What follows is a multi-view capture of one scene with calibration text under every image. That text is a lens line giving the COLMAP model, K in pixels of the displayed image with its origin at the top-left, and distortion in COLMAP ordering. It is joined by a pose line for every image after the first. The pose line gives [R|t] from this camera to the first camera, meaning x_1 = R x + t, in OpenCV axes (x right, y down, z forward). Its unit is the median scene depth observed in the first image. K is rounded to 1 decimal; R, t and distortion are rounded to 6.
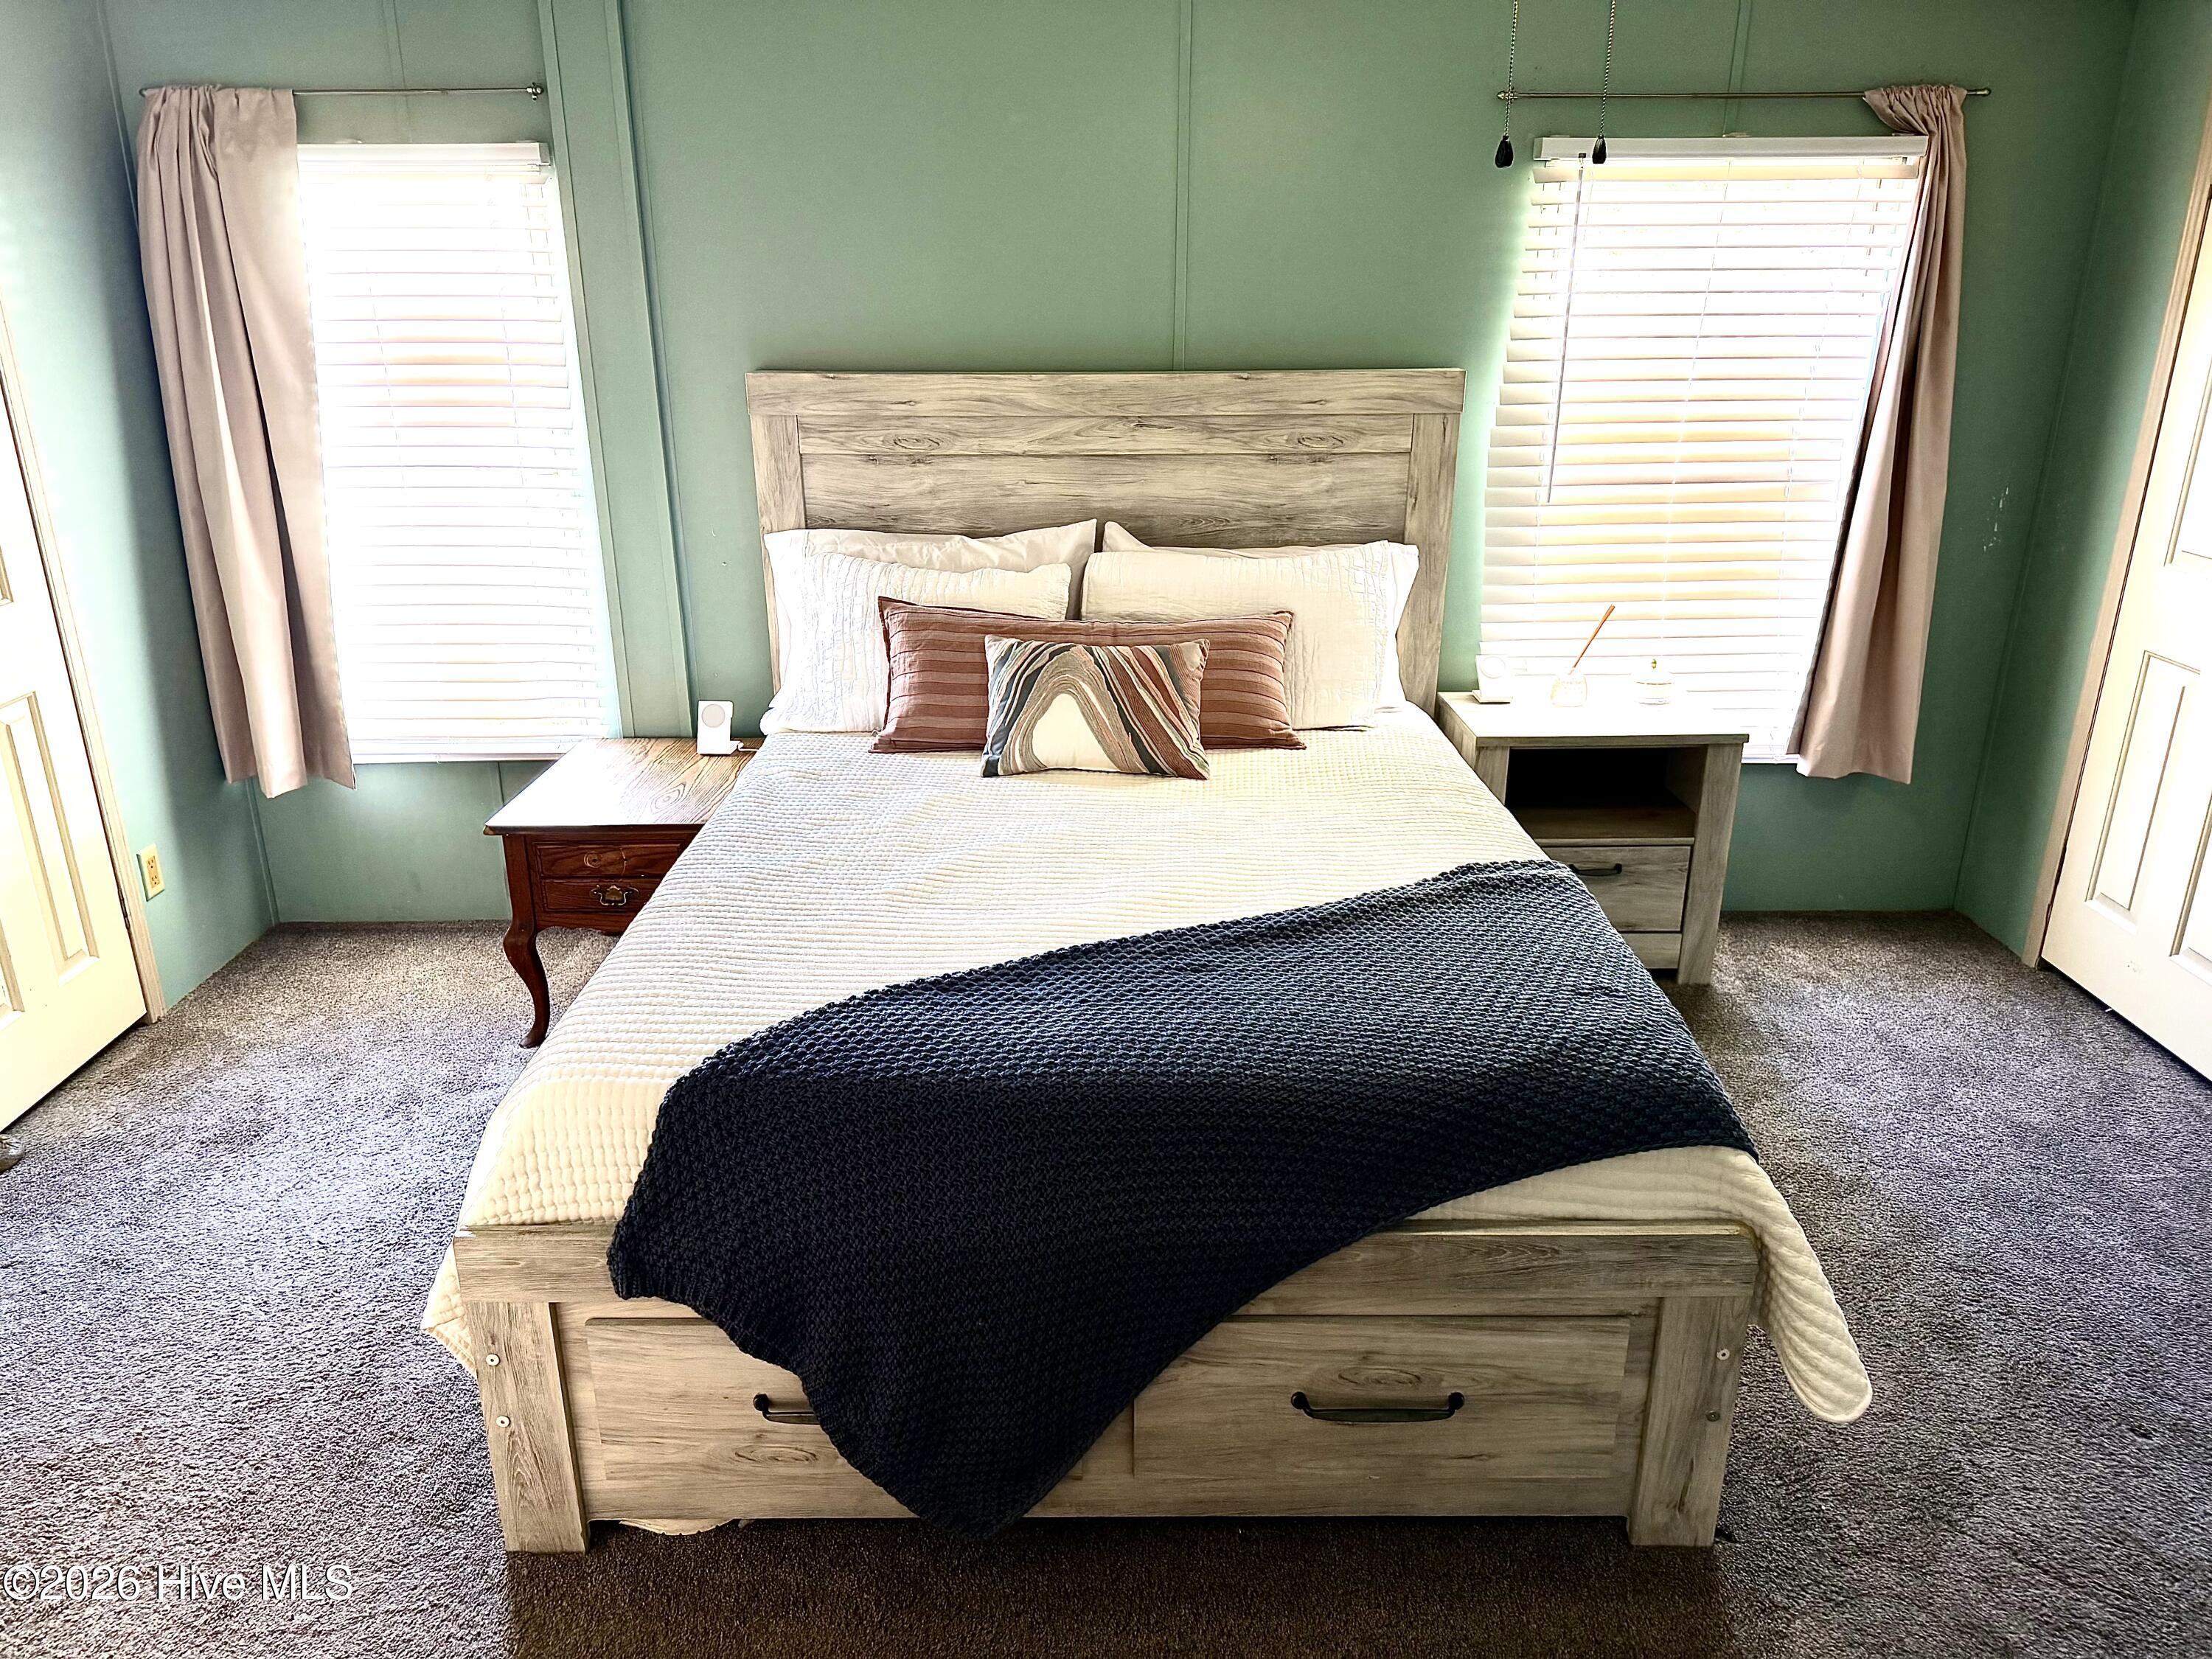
lens RADIAL K [[1532.3, 0, 1100.4], [0, 1532.3, 824.1], [0, 0, 1]] dist [0.169556, -0.270812]
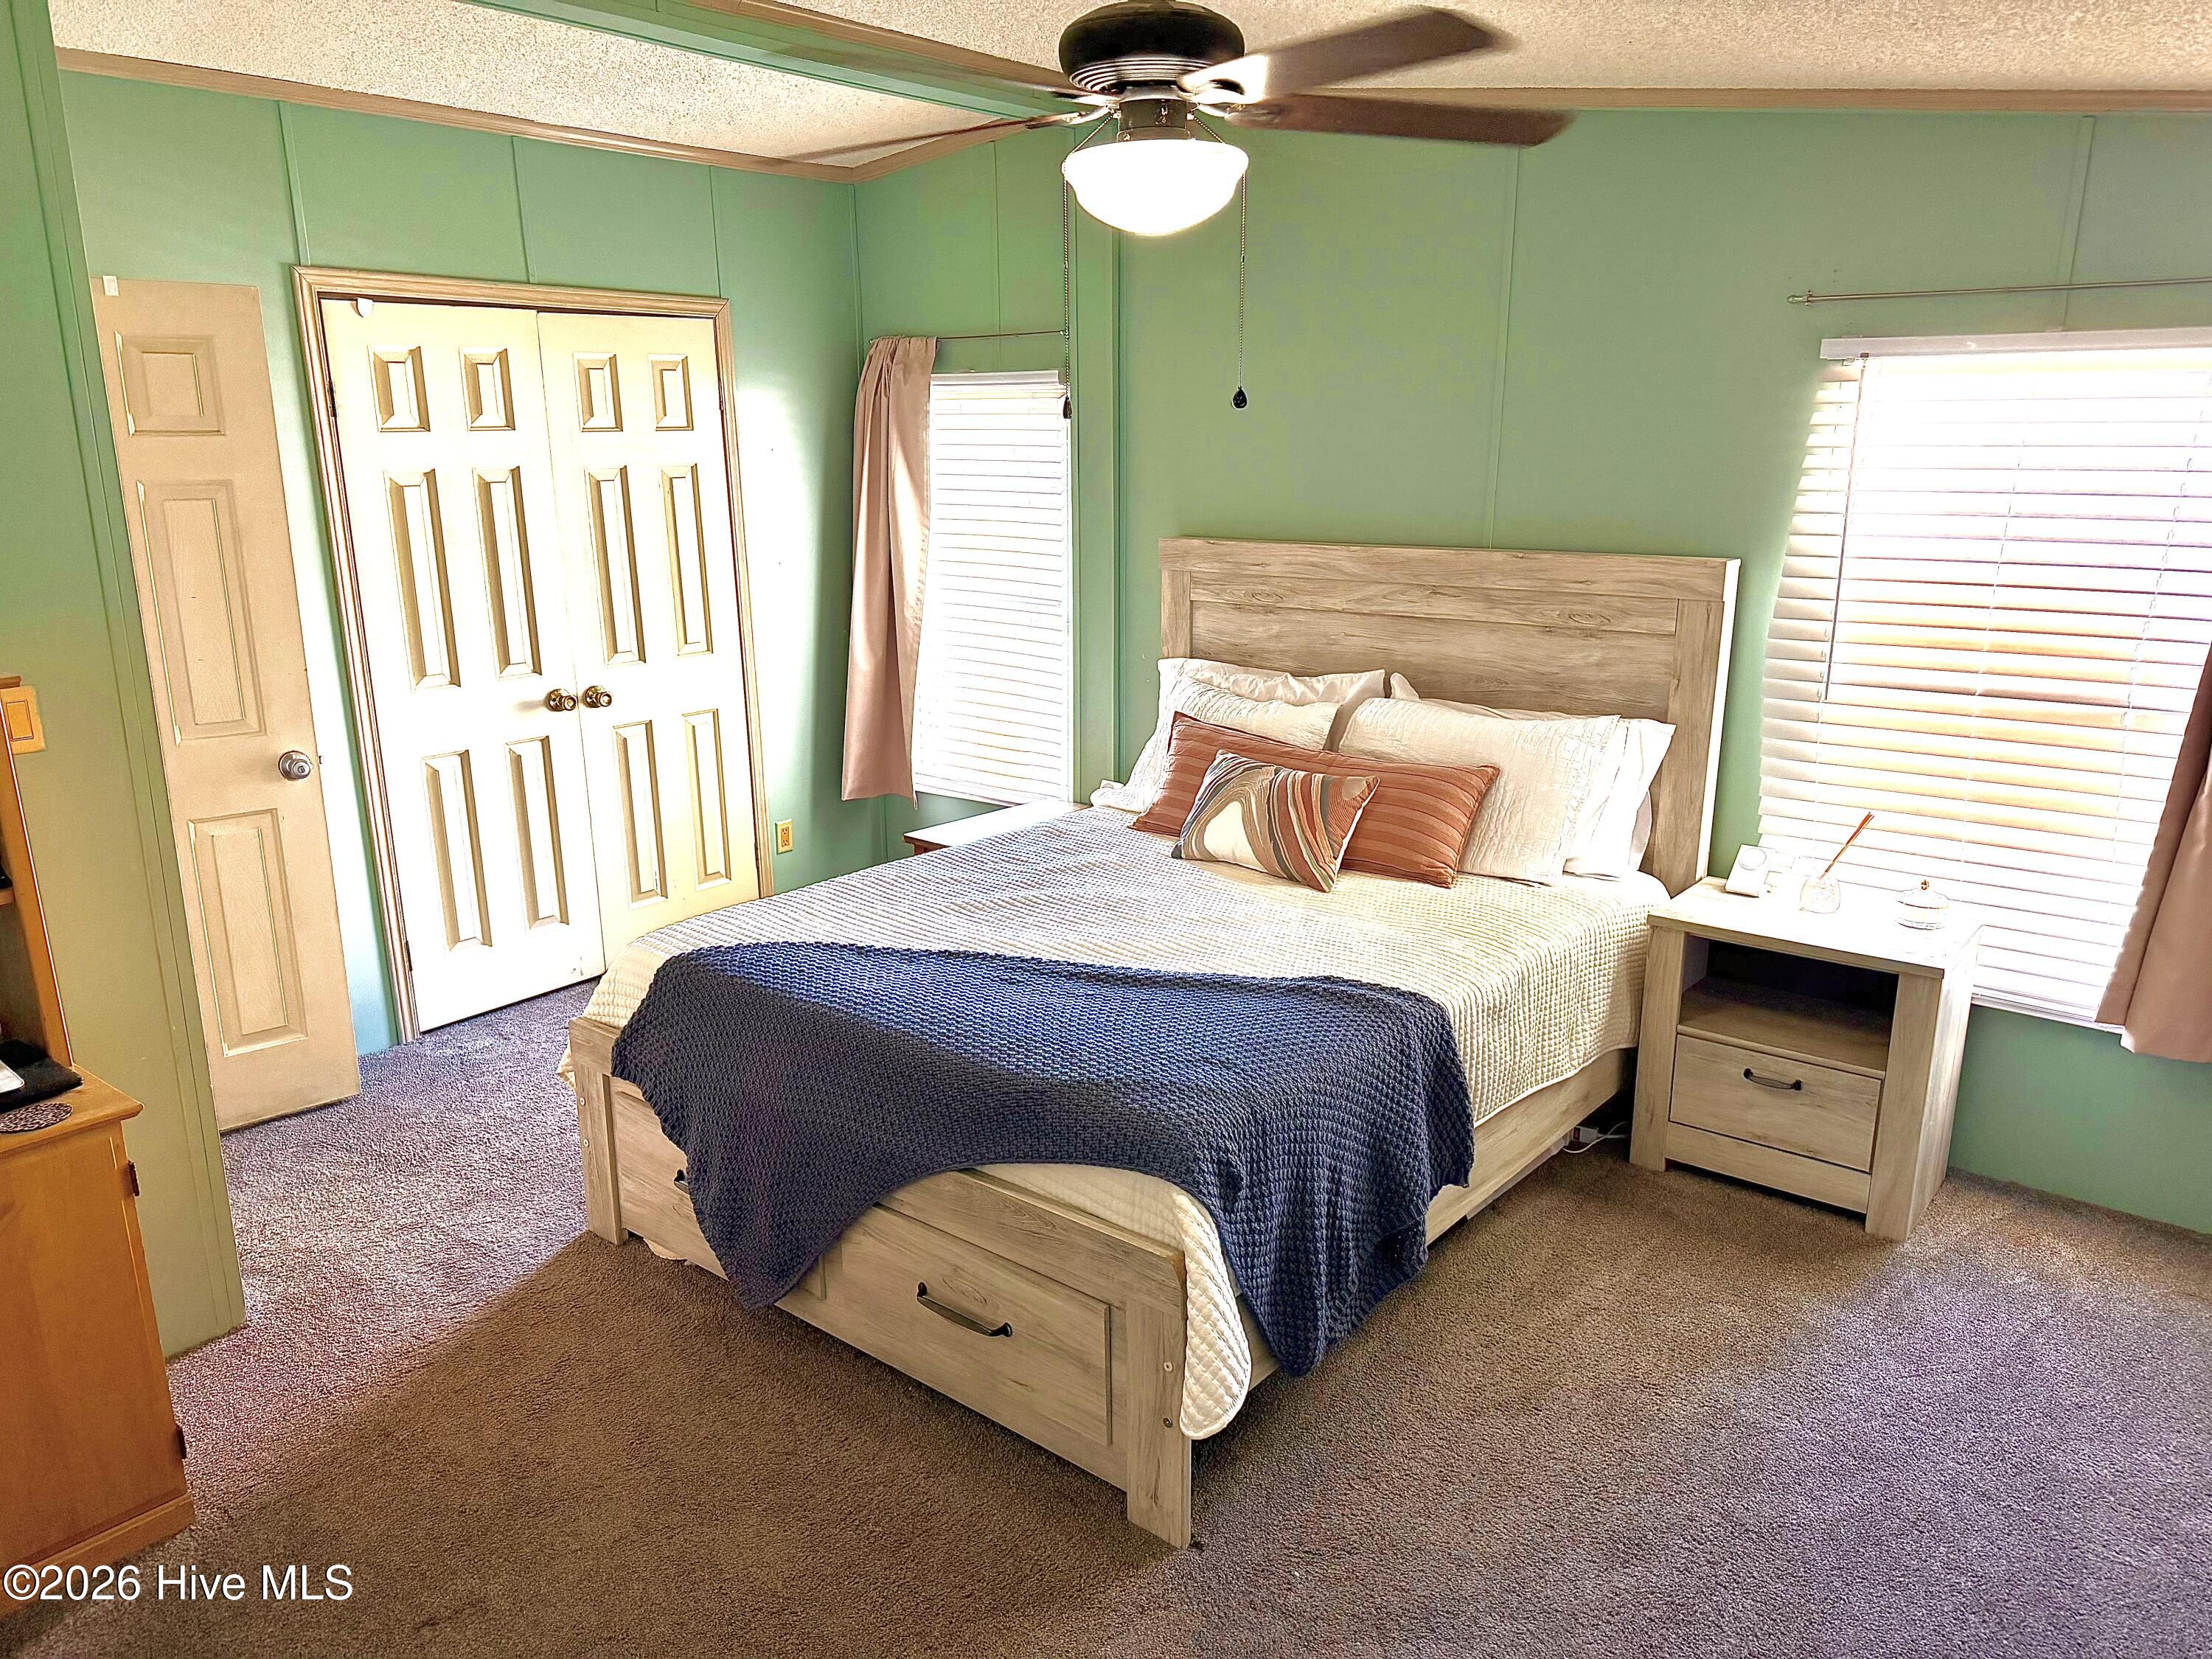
lens RADIAL K [[1532.3, 0, 1100.4], [0, 1532.3, 824.1], [0, 0, 1]] dist [0.169556, -0.270812]
pose [[0.777611, 0.156065, -0.609069, 0.558551], [-0.210469, 0.977430, -0.018258, -0.019702], [0.592472, 0.142388, 0.792907, -0.022572]]
